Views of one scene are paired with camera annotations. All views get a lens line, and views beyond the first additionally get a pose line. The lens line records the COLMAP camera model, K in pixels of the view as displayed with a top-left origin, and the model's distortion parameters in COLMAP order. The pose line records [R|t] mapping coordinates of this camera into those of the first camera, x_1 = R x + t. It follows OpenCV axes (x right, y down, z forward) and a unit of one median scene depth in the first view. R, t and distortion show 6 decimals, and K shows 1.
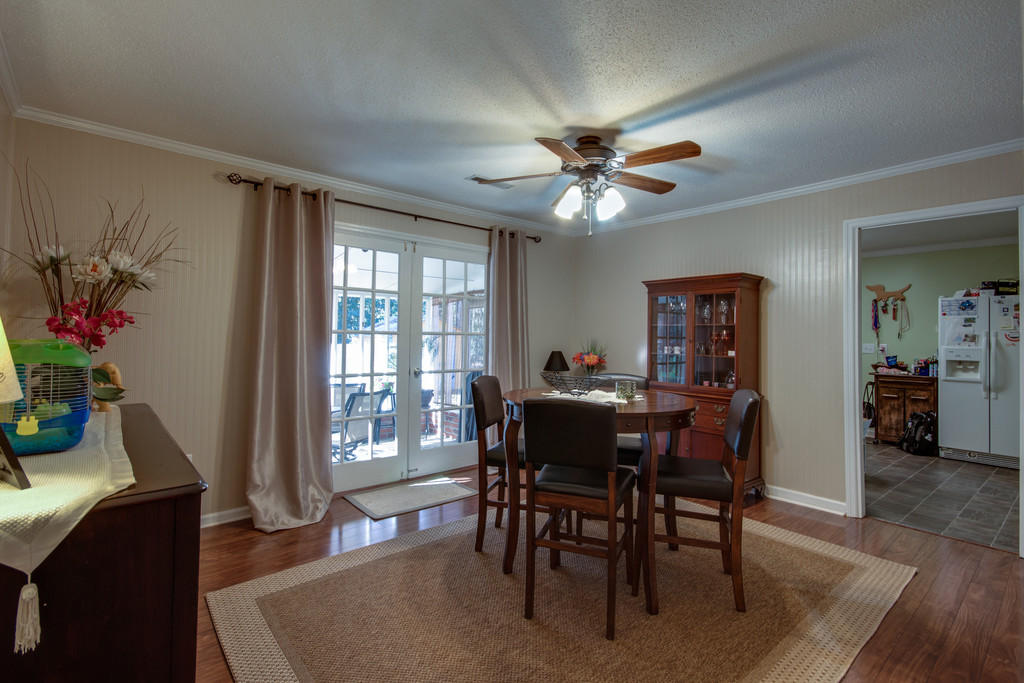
lens RADIAL K [[470.5, 0, 519.1], [0, 470.5, 340.7], [0, 0, 1]] dist [0.003058, -0.000108]
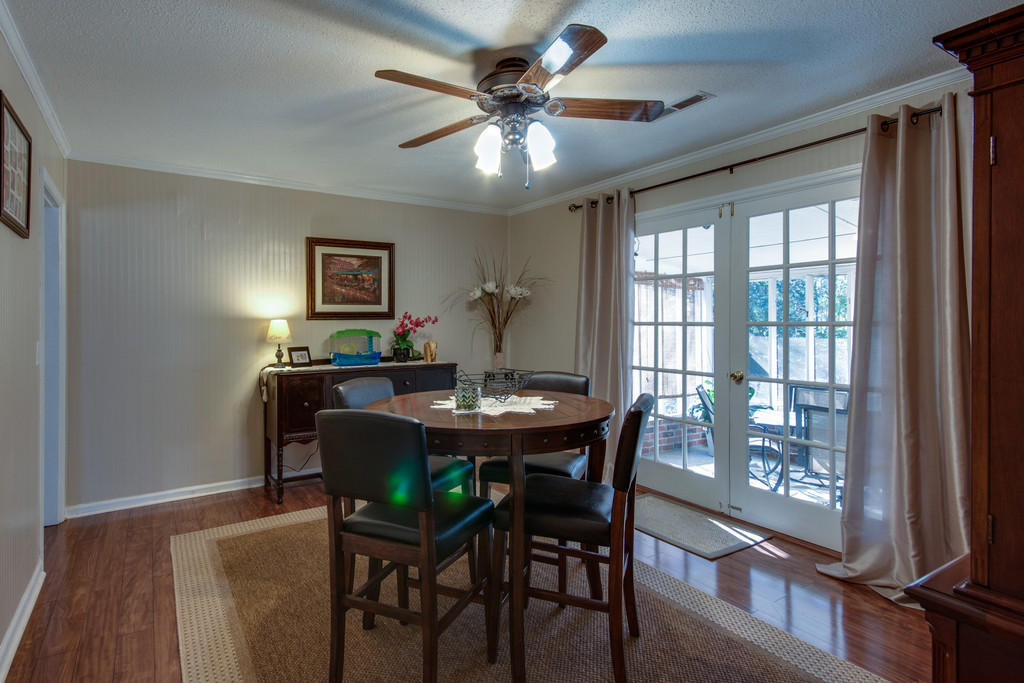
lens RADIAL K [[563.1, 0, 512.3], [0, 563.1, 323.3], [0, 0, 1]] dist [-0.000643, -0.000223]
pose [[-0.148523, -0.007675, -0.988879, 0.752698], [-0.008217, 0.999945, -0.006527, -0.007836], [0.988875, 0.007156, -0.148577, 0.830156]]
